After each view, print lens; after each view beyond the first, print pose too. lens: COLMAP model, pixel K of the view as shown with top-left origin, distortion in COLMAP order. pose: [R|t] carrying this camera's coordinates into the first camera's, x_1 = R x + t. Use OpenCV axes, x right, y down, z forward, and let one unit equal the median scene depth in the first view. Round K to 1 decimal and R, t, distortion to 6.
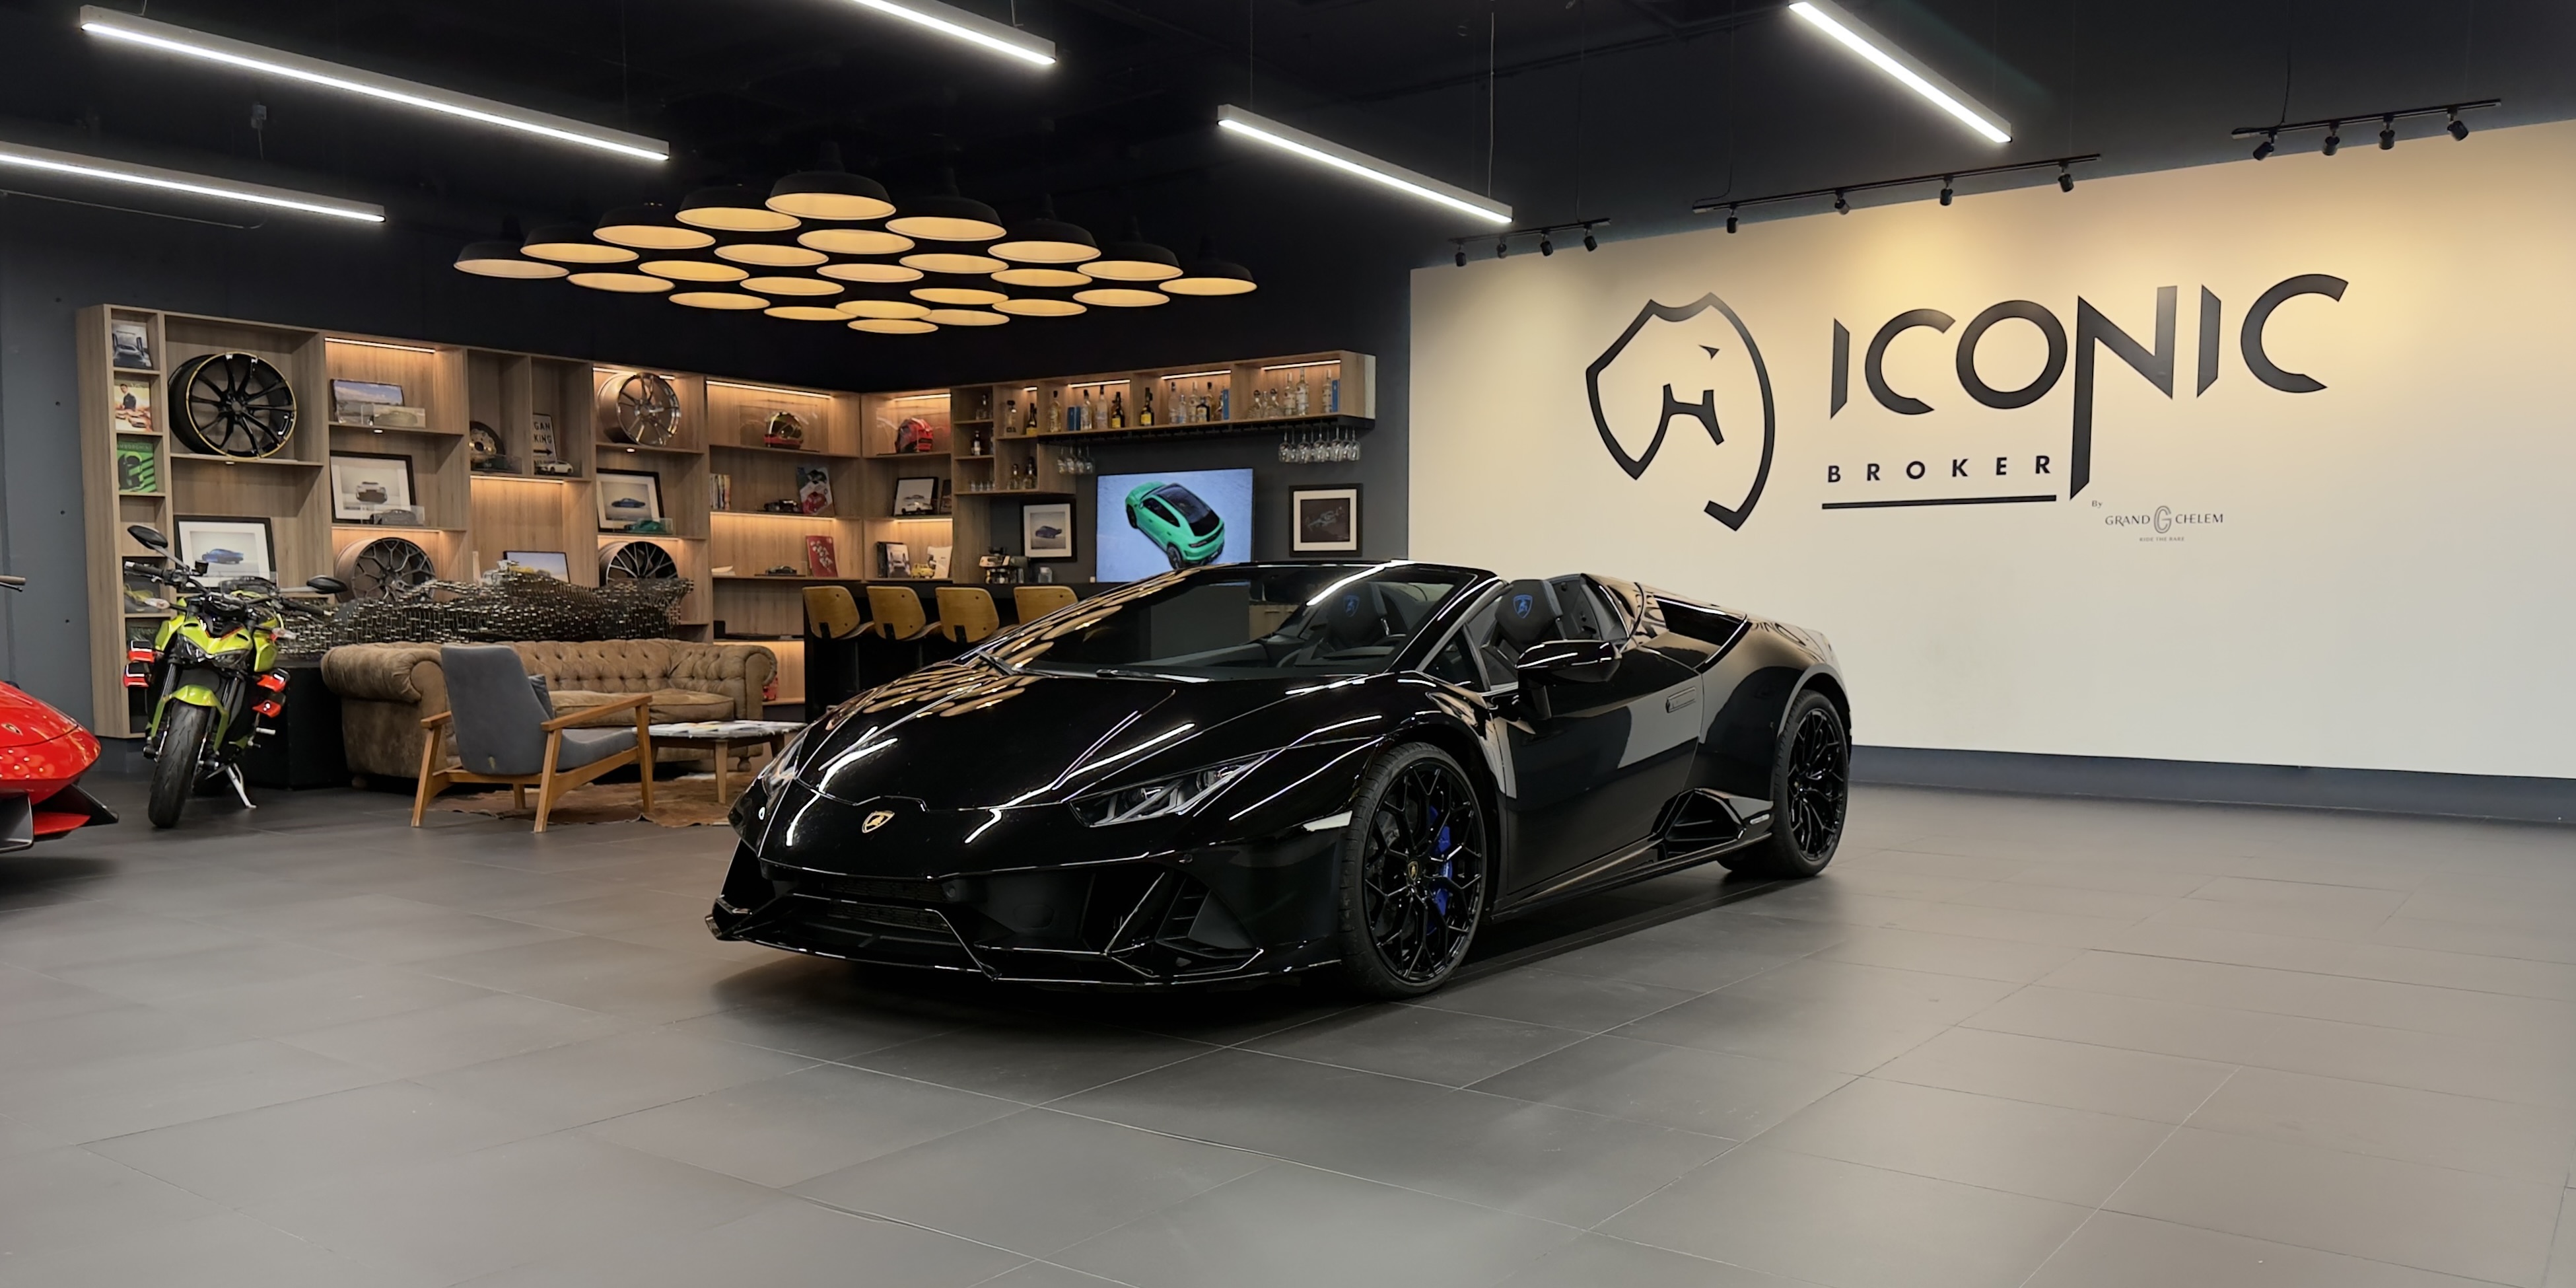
lens RADIAL K [[1896.0, 0, 1291.3], [0, 1896.0, 693.6], [0, 0, 1]] dist [0.207579, -0.361497]
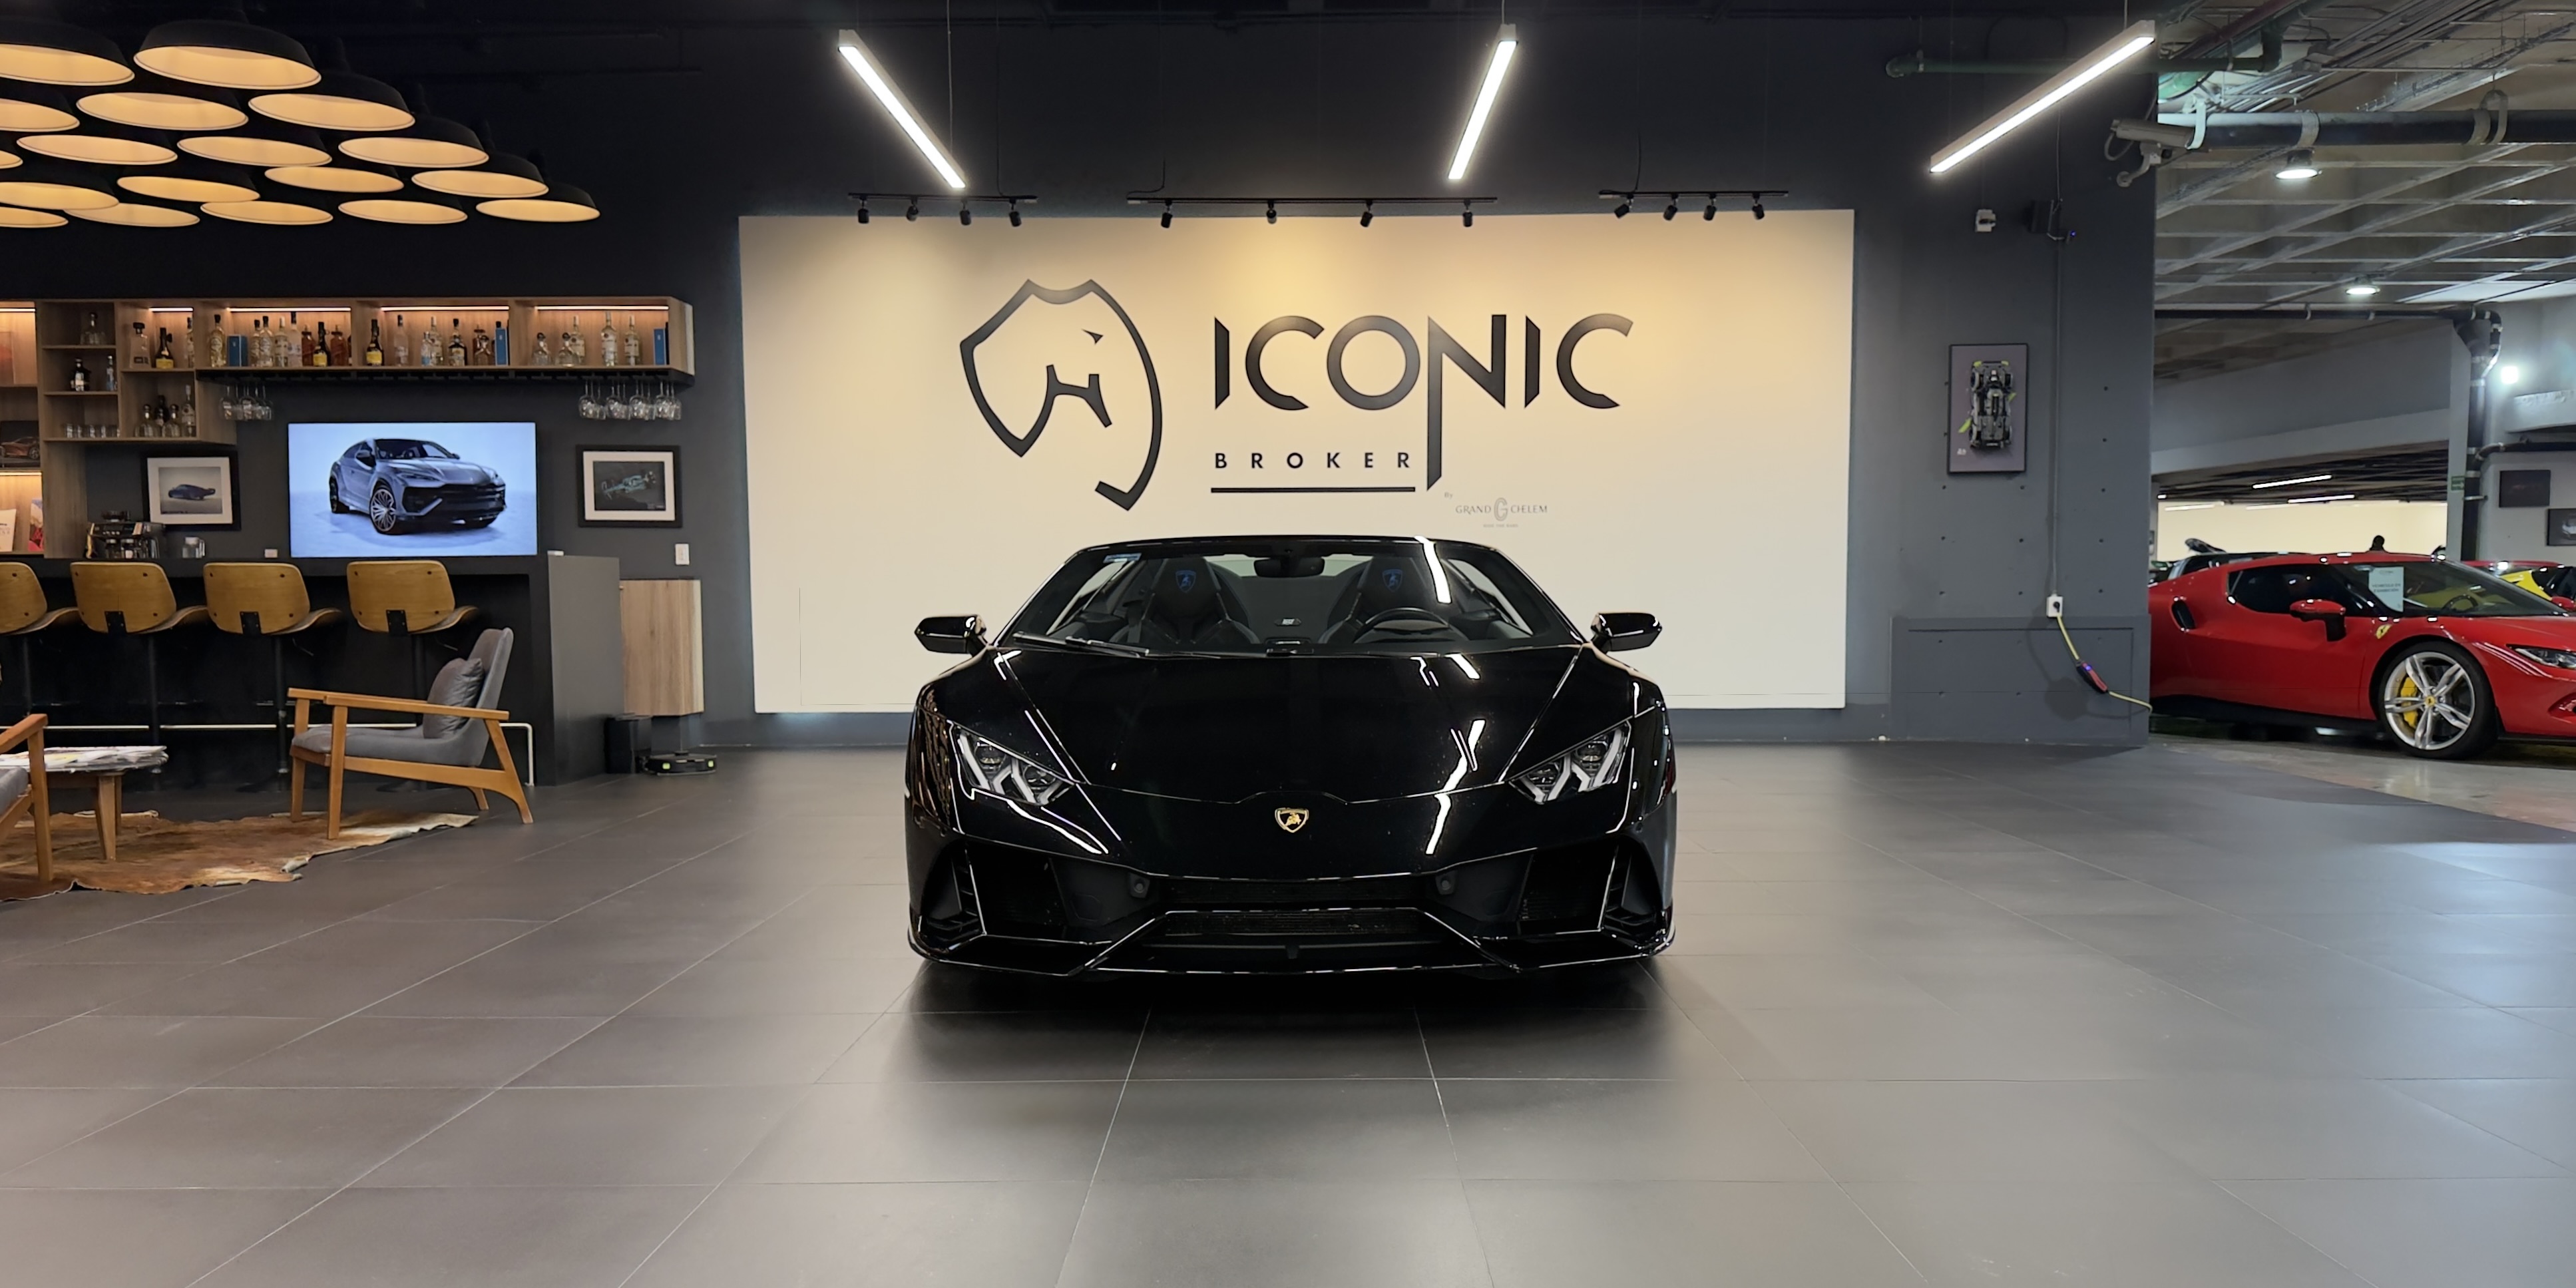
lens RADIAL K [[1895.8, 0, 1291.3], [0, 1895.8, 693.5], [0, 0, 1]] dist [0.207579, -0.361497]
pose [[0.803772, -0.042741, 0.593400, -0.281289], [0.034768, 0.999086, 0.024867, -0.006859], [-0.593920, 0.000644, 0.804524, 0.096934]]
